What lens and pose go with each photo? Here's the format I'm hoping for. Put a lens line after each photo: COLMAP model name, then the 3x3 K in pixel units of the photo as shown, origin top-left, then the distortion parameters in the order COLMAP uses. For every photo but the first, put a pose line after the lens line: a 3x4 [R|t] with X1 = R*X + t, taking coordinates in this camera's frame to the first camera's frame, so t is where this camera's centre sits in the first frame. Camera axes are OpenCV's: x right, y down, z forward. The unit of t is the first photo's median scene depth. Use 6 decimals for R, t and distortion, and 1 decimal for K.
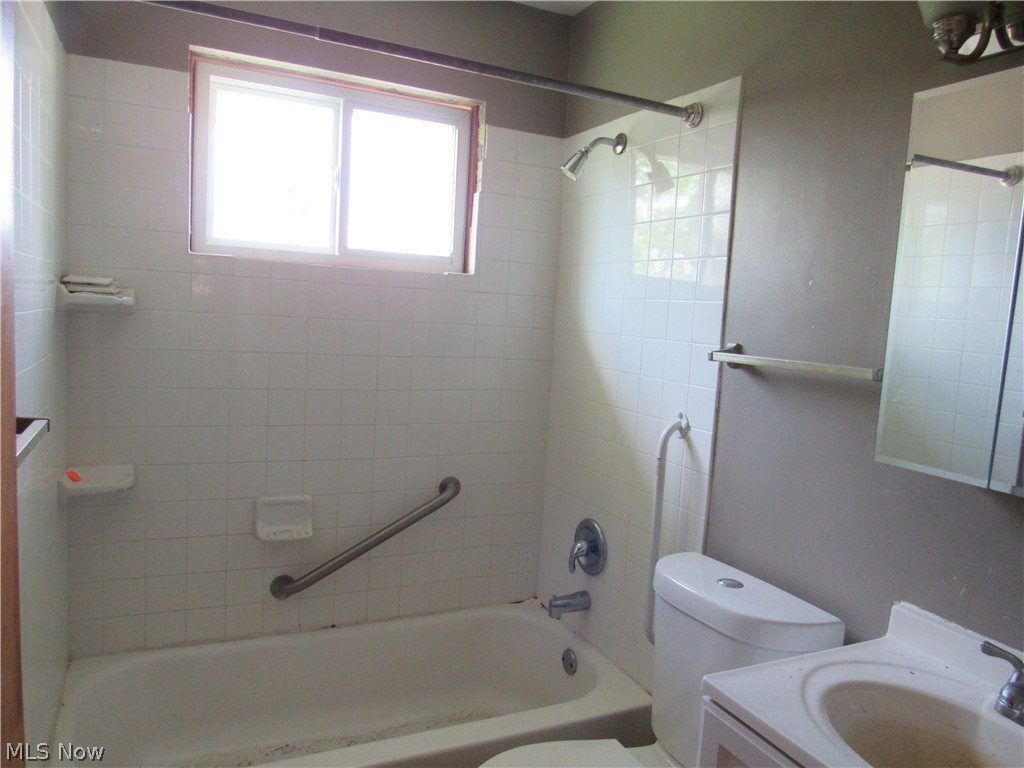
lens RADIAL K [[729.1, 0, 511.3], [0, 729.1, 387.8], [0, 0, 1]] dist [-0.039498, 0.015965]
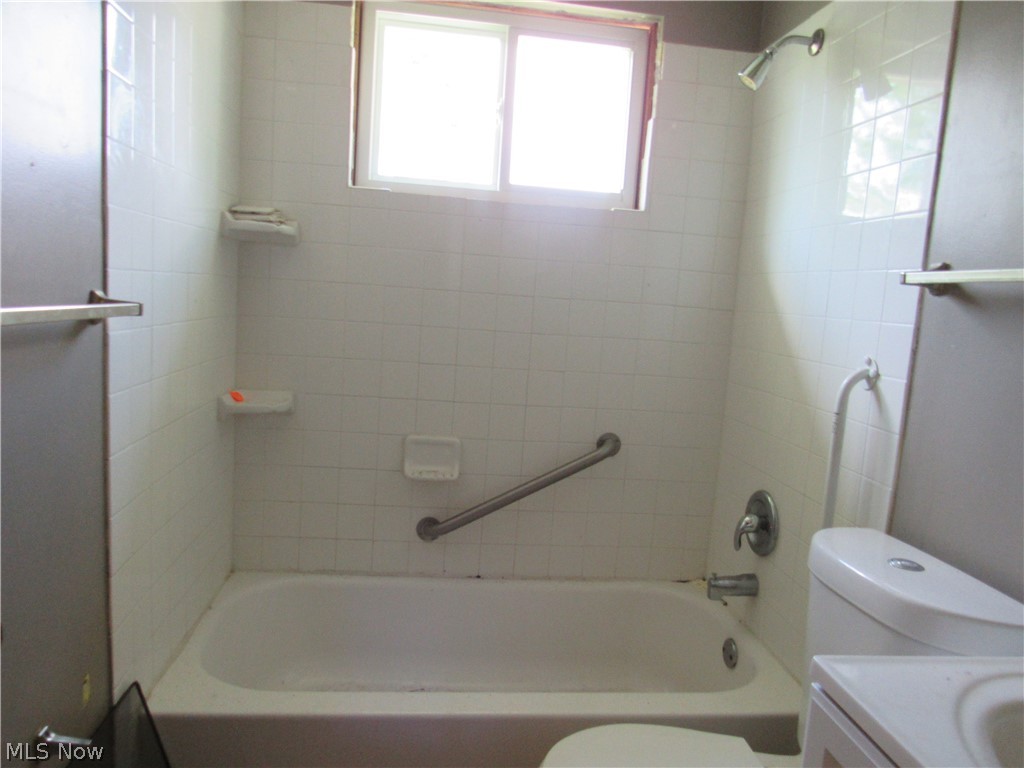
lens RADIAL K [[729.1, 0, 508.5], [0, 729.1, 386.8], [0, 0, 1]] dist [-0.039498, 0.015965]
pose [[0.944720, 0.049268, -0.324155, 0.103368], [-0.047697, 0.998780, 0.012795, 0.066642], [0.324390, 0.003374, 0.945917, 0.102125]]
